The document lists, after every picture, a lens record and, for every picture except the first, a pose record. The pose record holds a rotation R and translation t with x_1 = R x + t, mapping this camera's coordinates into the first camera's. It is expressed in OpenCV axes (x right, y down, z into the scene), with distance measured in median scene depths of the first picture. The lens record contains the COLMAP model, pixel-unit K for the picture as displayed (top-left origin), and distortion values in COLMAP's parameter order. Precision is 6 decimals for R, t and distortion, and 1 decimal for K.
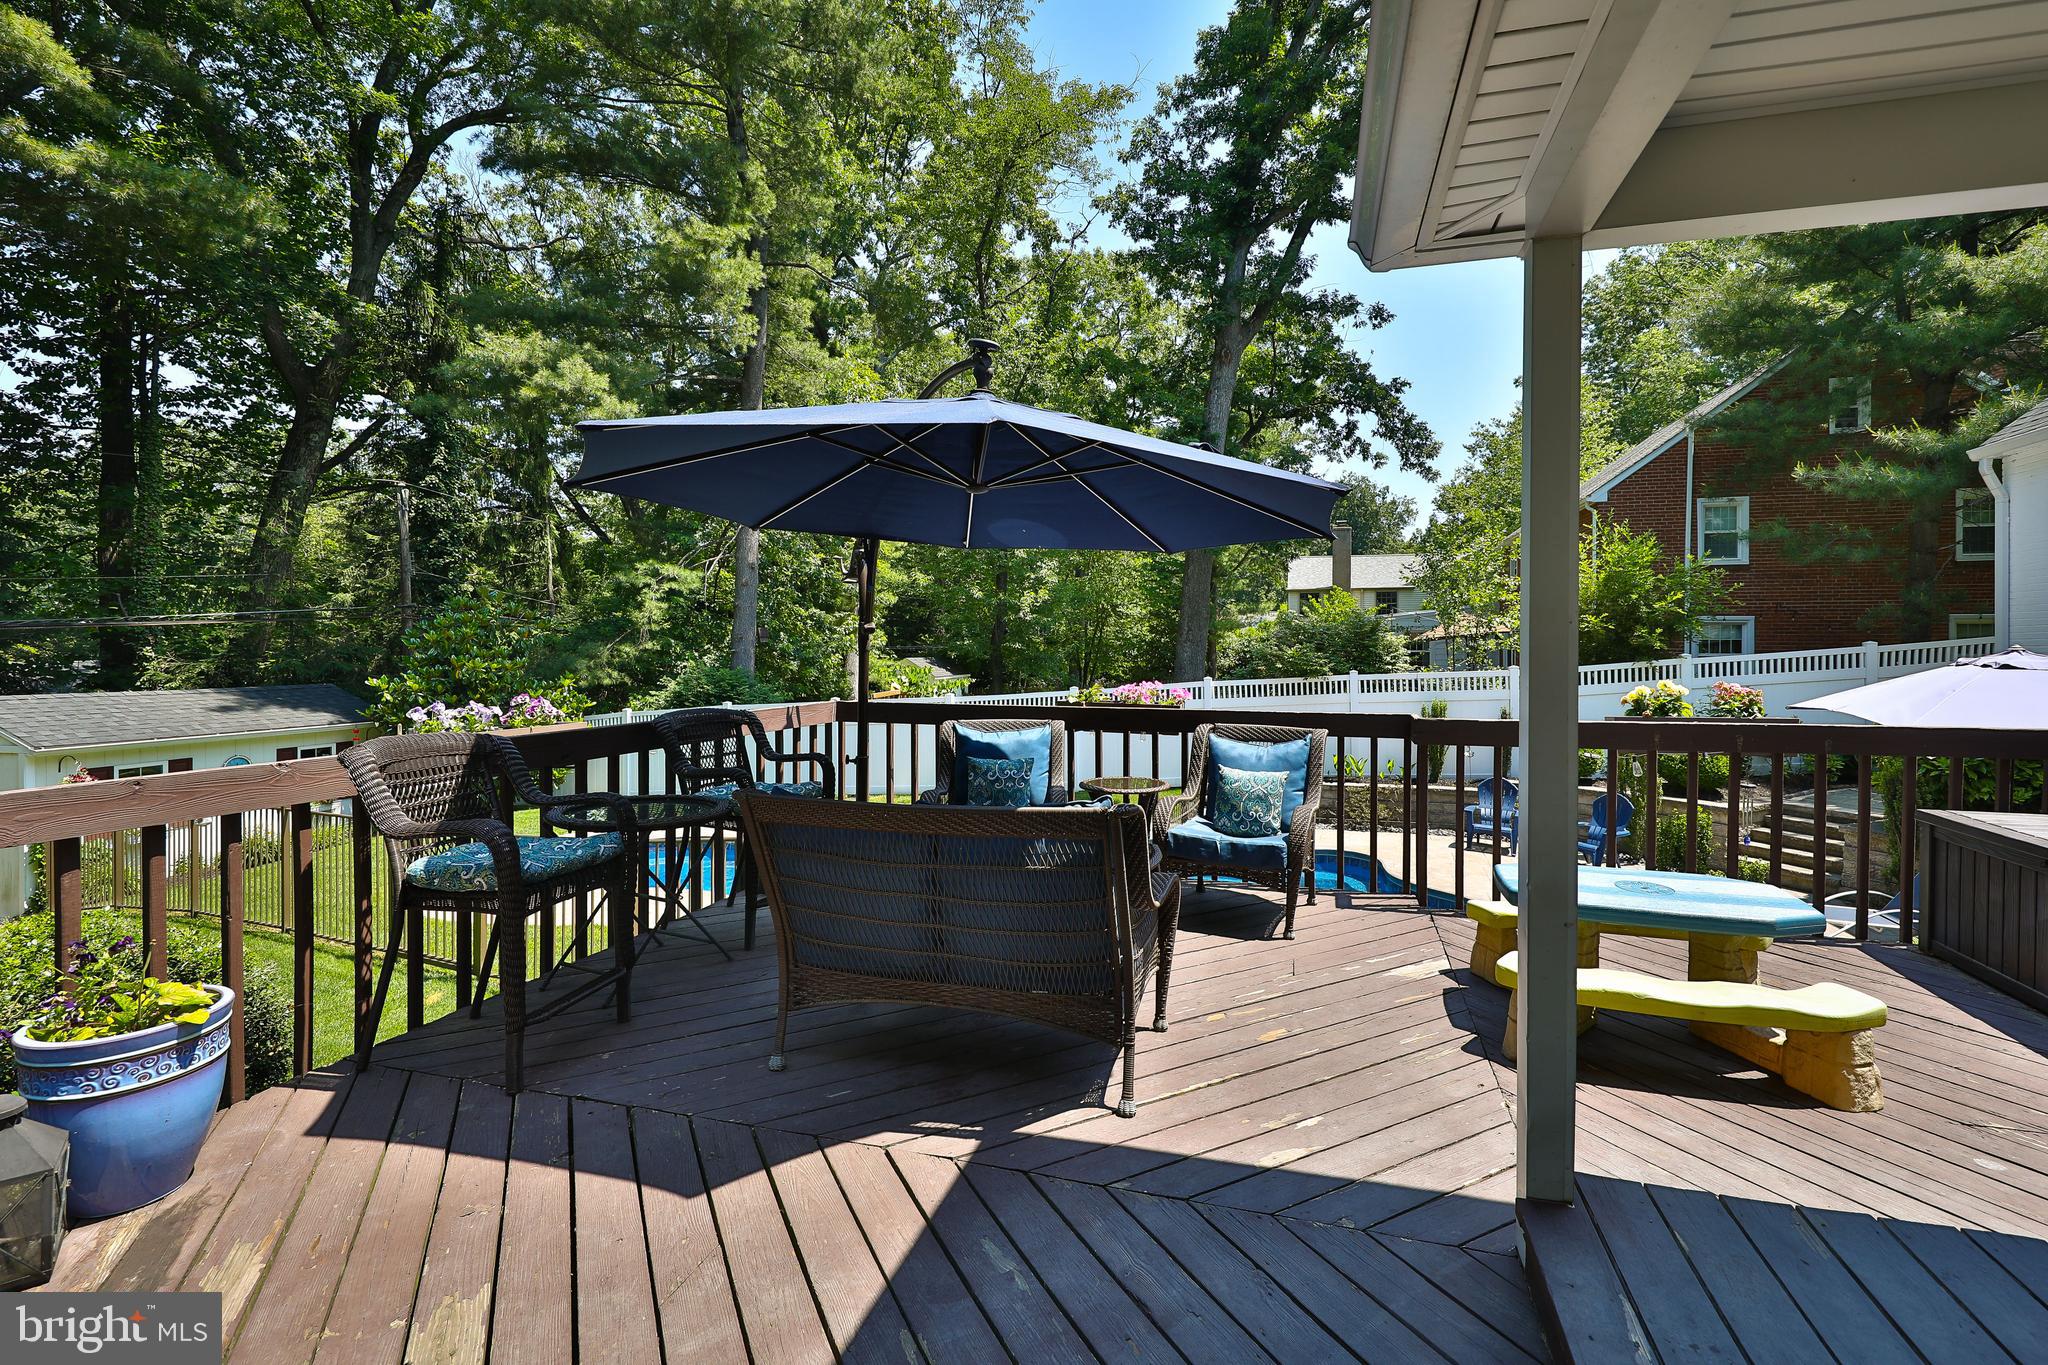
lens RADIAL K [[890.8, 0, 1028.3], [0, 890.8, 672.8], [0, 0, 1]] dist [0.004092, -0.000036]
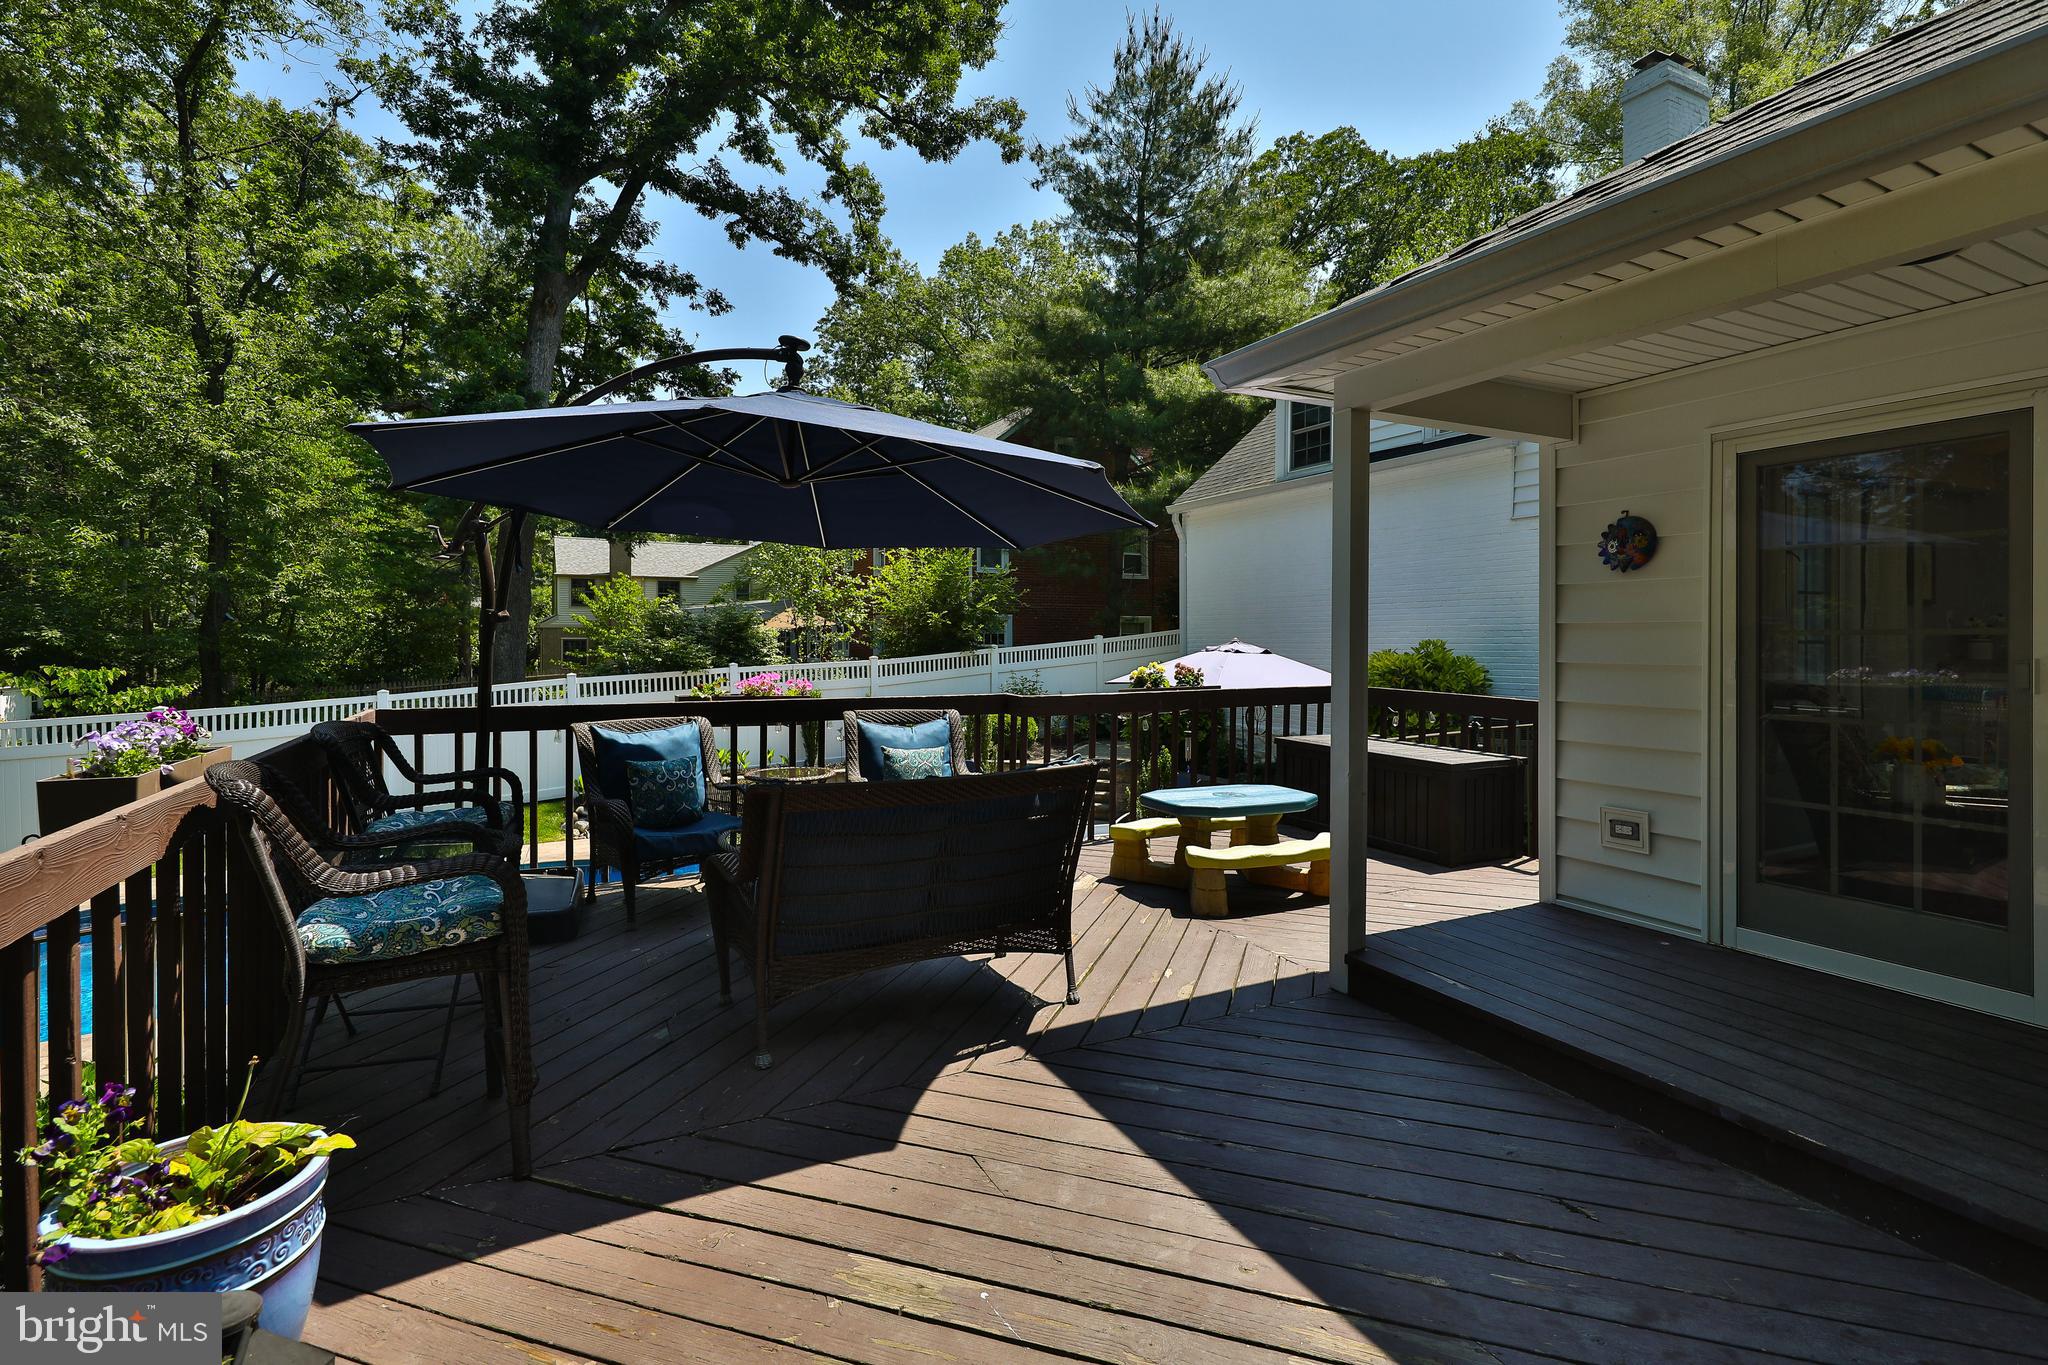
lens RADIAL K [[945.5, 0, 1021.4], [0, 945.5, 666.7], [0, 0, 1]] dist [0.004610, 0.000032]
pose [[0.740578, -0.019828, 0.671678, -0.108880], [0.019647, 0.999776, 0.007852, -0.000262], [-0.671684, 0.007381, 0.740801, 0.004325]]
